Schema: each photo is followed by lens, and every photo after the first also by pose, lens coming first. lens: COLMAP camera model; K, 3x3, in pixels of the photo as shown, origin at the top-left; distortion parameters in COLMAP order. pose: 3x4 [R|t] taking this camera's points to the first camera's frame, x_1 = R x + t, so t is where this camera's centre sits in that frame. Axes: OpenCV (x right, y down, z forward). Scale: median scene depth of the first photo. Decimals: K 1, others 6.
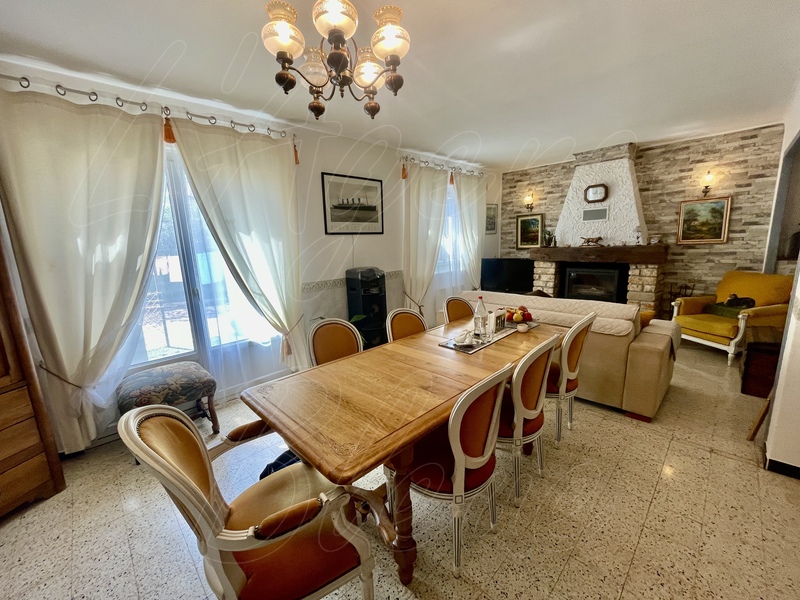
lens RADIAL K [[320.7, 0, 400.4], [0, 320.7, 300.1], [0, 0, 1]] dist [-0.004274, -0.000751]
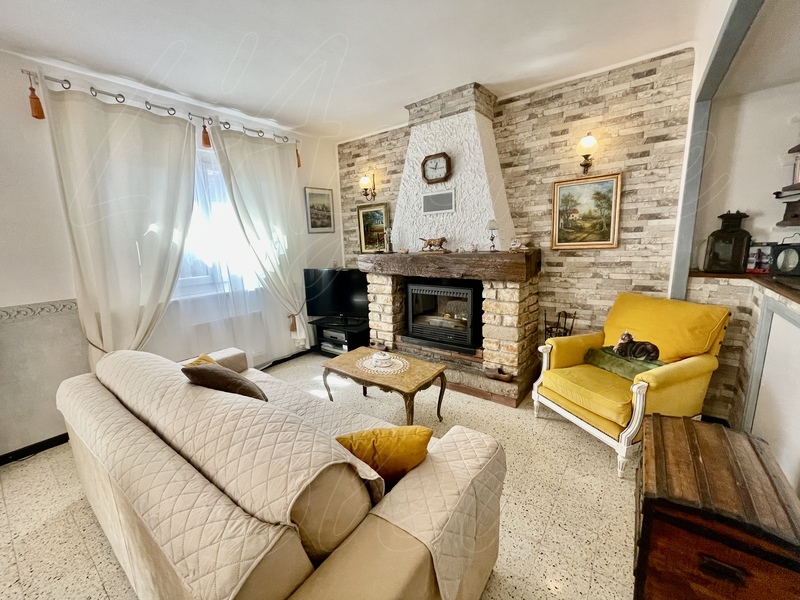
lens RADIAL K [[320.7, 0, 399.9], [0, 320.7, 300.1], [0, 0, 1]] dist [-0.004274, -0.000751]
pose [[0.987735, -0.025759, 0.154003, 0.471949], [0.025759, 0.999666, 0.001998, -0.083445], [-0.154003, 0.001993, 0.988068, 0.418997]]
